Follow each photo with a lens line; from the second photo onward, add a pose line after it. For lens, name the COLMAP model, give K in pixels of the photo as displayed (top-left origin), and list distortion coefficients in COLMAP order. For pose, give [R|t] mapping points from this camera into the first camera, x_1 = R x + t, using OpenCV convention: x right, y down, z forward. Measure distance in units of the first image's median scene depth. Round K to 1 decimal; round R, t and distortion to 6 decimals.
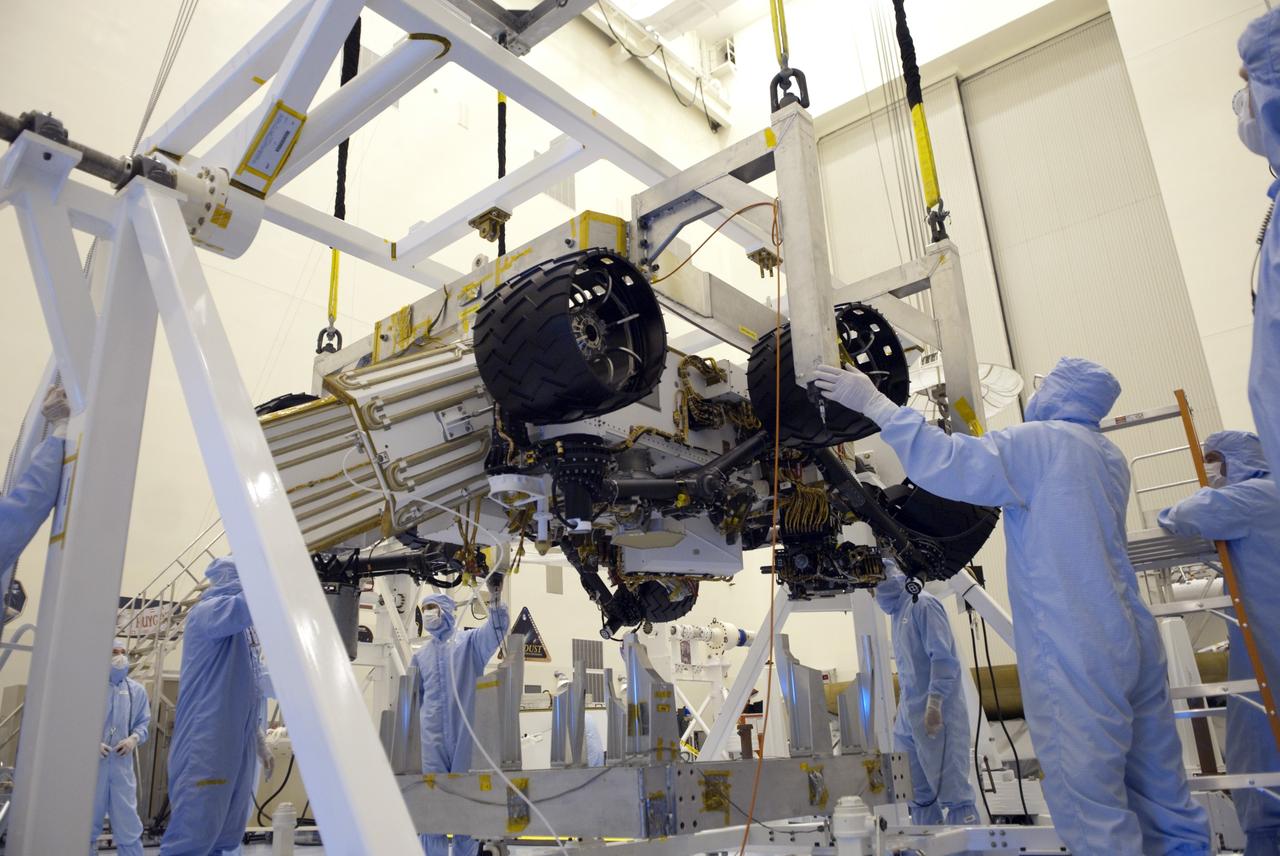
lens RADIAL K [[945.3, 0, 647.7], [0, 945.3, 435.5], [0, 0, 1]] dist [-0.029040, -0.018991]
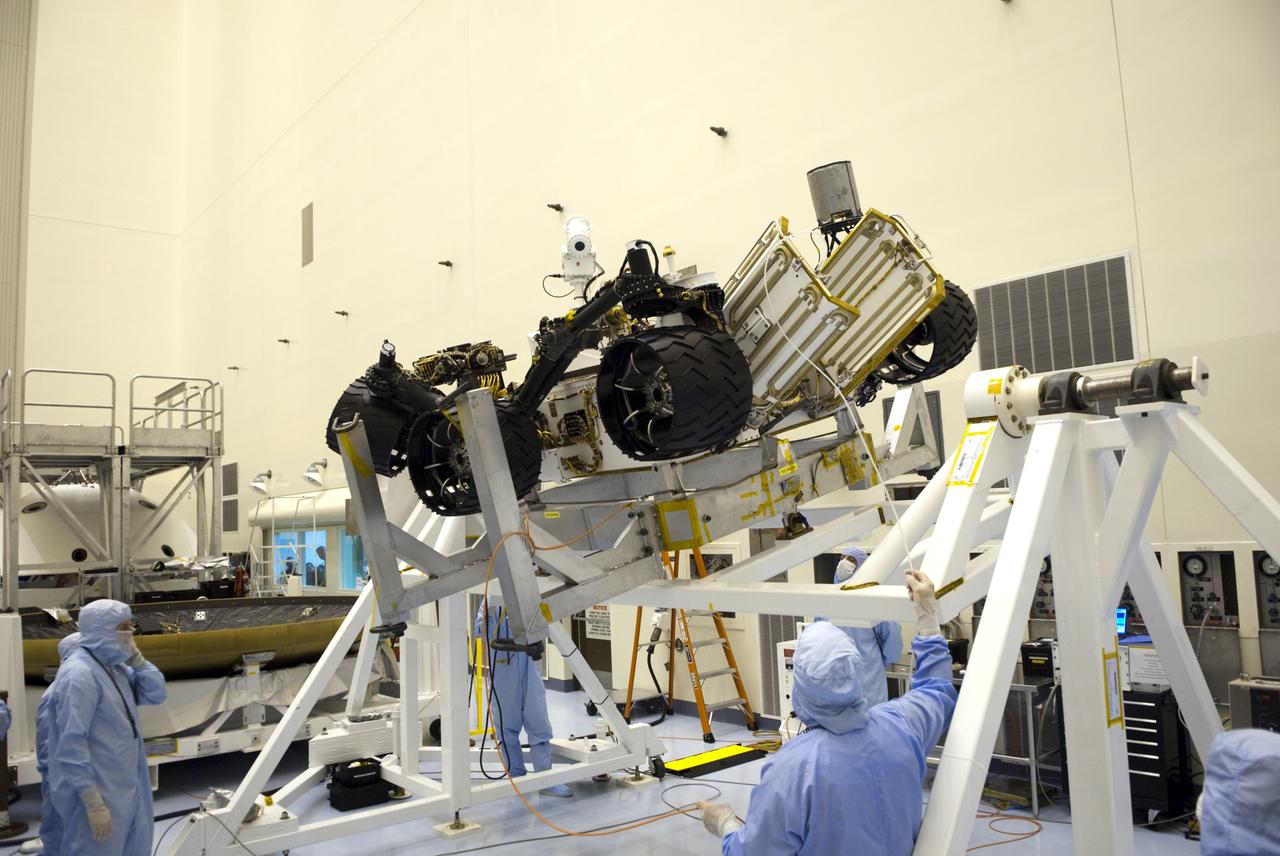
lens RADIAL K [[945.3, 0, 640.8], [0, 945.3, 425.3], [0, 0, 1]] dist [-0.029040, -0.018991]
pose [[-0.980677, 0.195584, 0.004413, -0.030031], [-0.187050, -0.944017, 0.271743, -0.391783], [0.057314, 0.265666, 0.962360, -0.146190]]
